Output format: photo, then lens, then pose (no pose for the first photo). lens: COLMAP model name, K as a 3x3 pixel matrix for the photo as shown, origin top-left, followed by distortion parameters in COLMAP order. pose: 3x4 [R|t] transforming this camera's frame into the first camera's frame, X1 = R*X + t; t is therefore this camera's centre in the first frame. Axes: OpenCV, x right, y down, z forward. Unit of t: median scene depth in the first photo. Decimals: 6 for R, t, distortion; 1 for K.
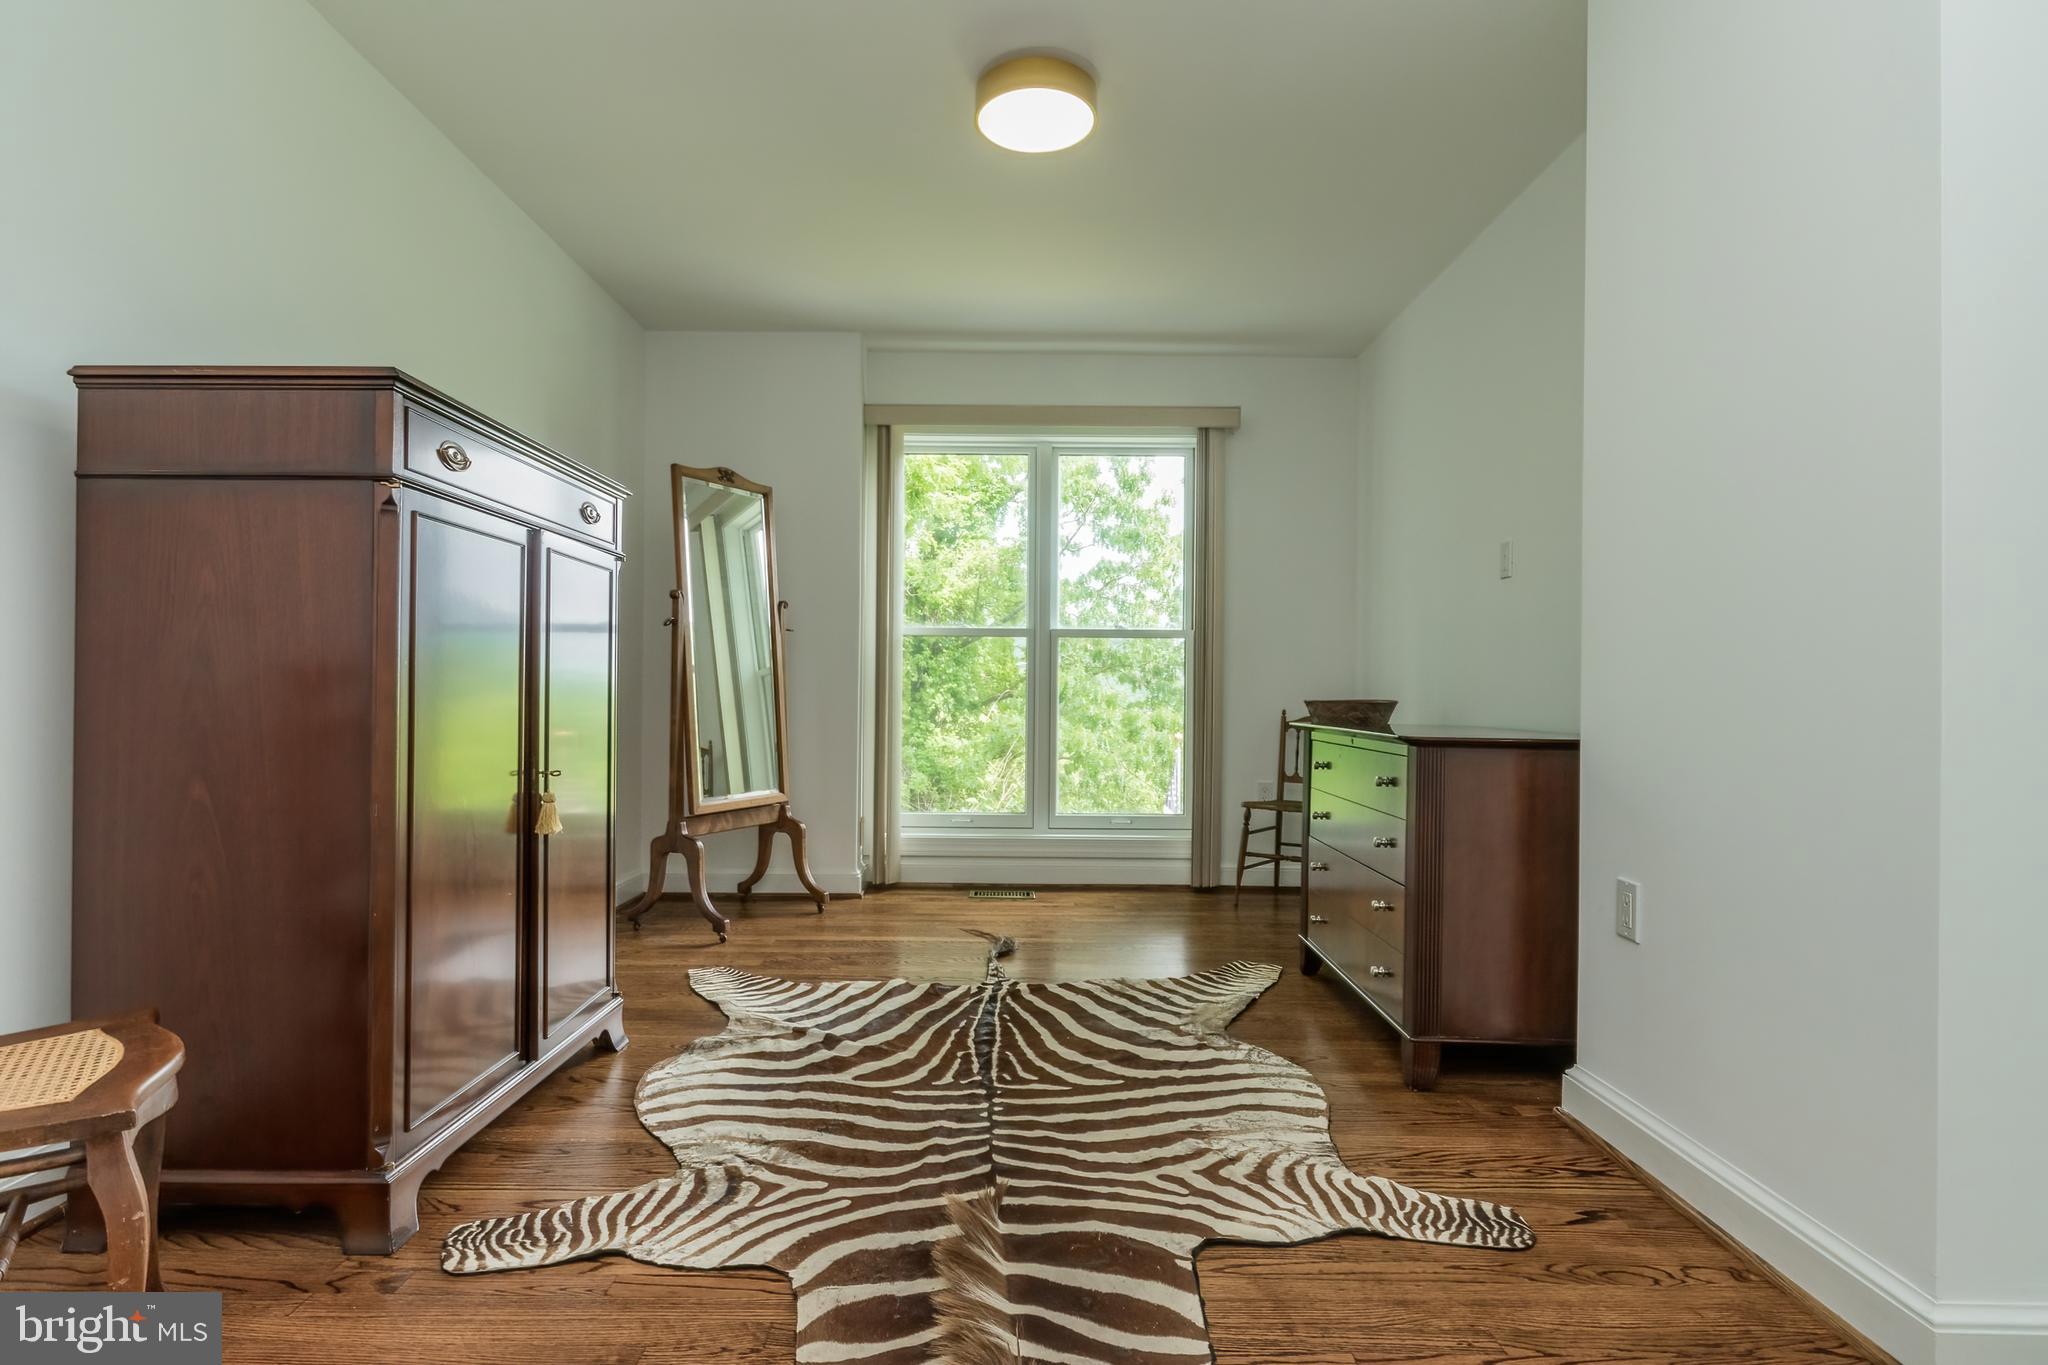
lens RADIAL K [[1053.6, 0, 1025.1], [0, 1053.6, 685.3], [0, 0, 1]] dist [0.003944, 0.001786]
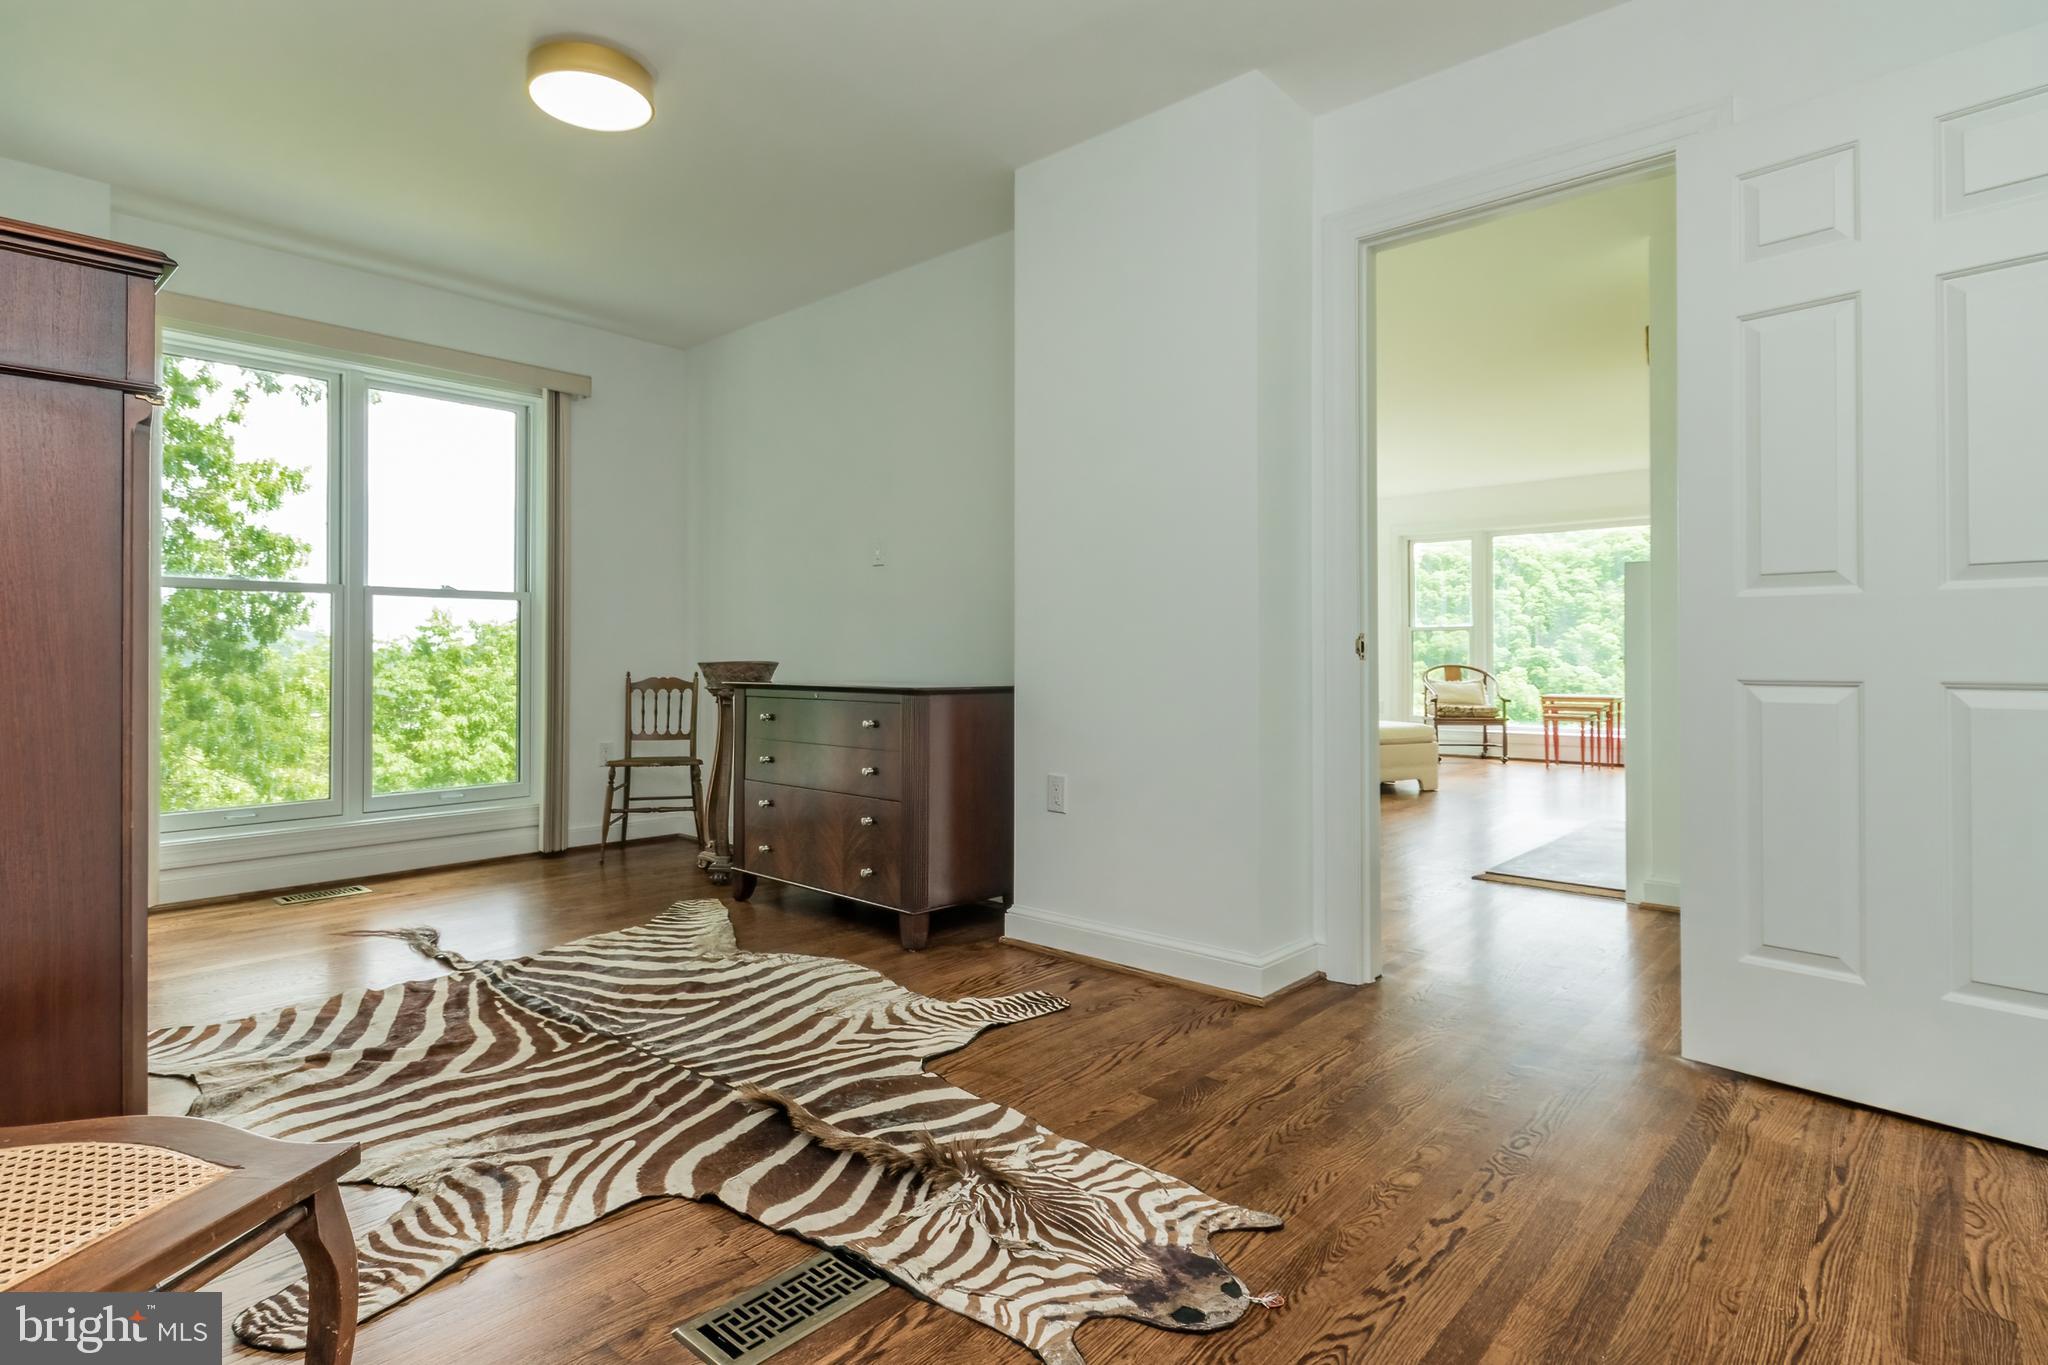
lens RADIAL K [[1053.6, 0, 1046.5], [0, 1053.6, 643.4], [0, 0, 1]] dist [0.003944, 0.001786]
pose [[0.653449, 0.000213, 0.756970, -0.567229], [0.001480, 0.999998, -0.001559, -0.005970], [-0.756969, 0.002139, 0.653447, -0.005926]]
